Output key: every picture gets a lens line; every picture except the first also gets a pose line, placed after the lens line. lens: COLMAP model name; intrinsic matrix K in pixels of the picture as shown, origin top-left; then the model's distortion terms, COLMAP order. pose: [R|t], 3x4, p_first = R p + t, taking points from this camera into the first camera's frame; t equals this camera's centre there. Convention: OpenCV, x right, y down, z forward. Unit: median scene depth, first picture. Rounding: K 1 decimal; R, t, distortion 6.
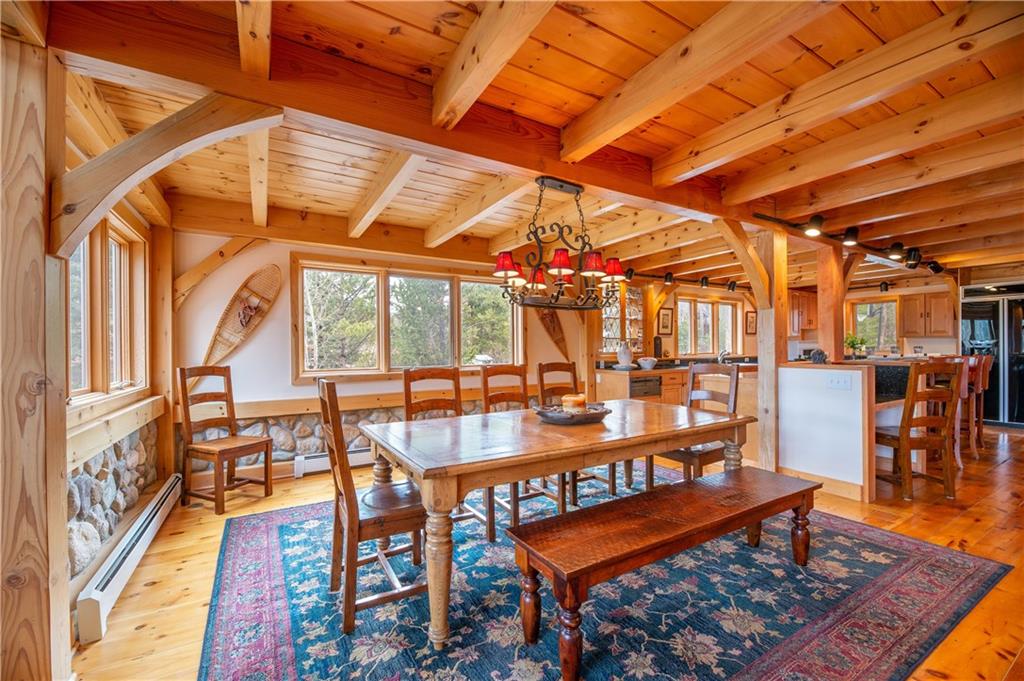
lens RADIAL K [[410.3, 0, 501.4], [0, 410.3, 347.9], [0, 0, 1]] dist [-0.001461, -0.000338]
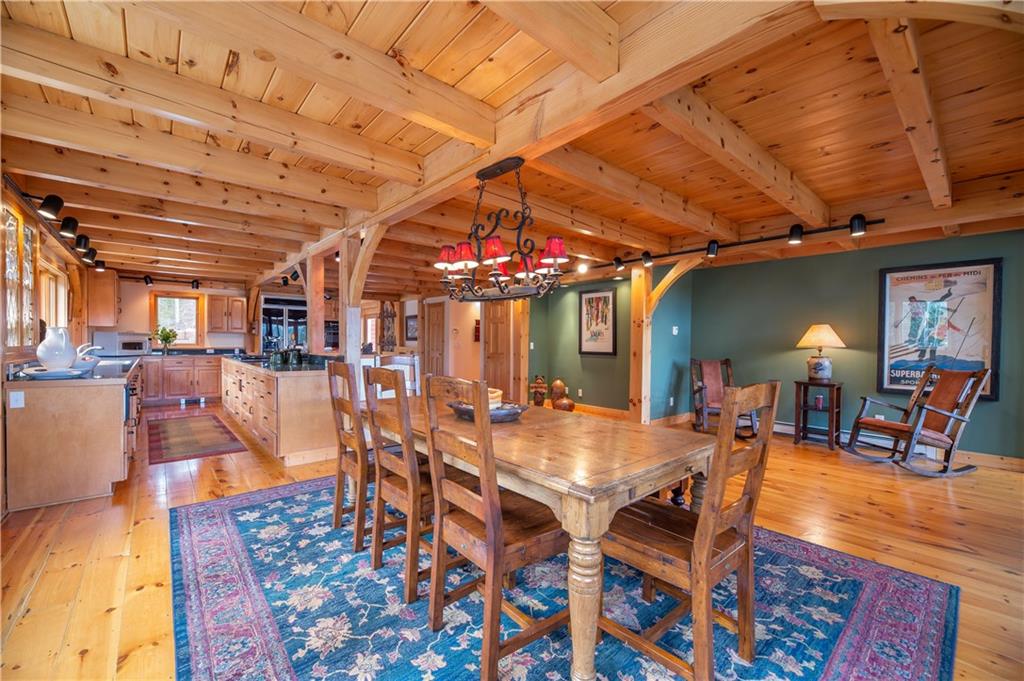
lens RADIAL K [[410.3, 0, 501.4], [0, 410.3, 347.9], [0, 0, 1]] dist [-0.001461, -0.000338]
pose [[-0.174809, -0.007161, 0.984576, -1.274338], [-0.011409, 0.999921, 0.005247, 0.014281], [-0.984536, -0.010316, -0.174877, 1.863564]]
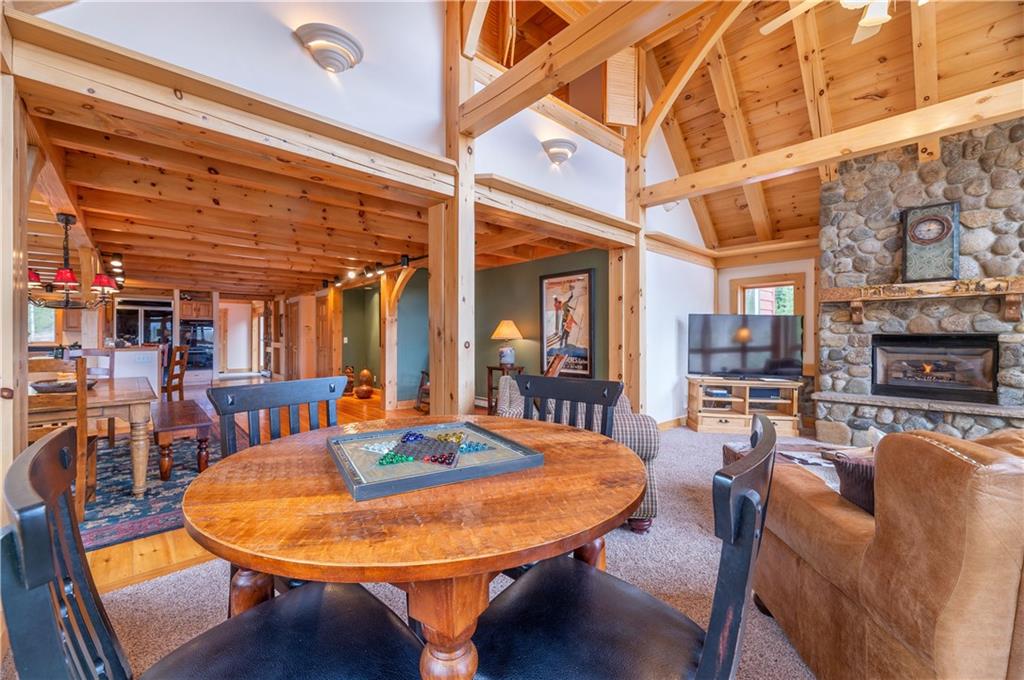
lens RADIAL K [[410.1, 0, 502.2], [0, 410.1, 337.6], [0, 0, 1]] dist [0.000317, 0.000038]
pose [[-0.203733, 0.006199, 0.979007, -2.414161], [0.000801, 0.999981, -0.006166, 0.012238], [-0.979026, -0.000472, -0.203734, -0.250957]]
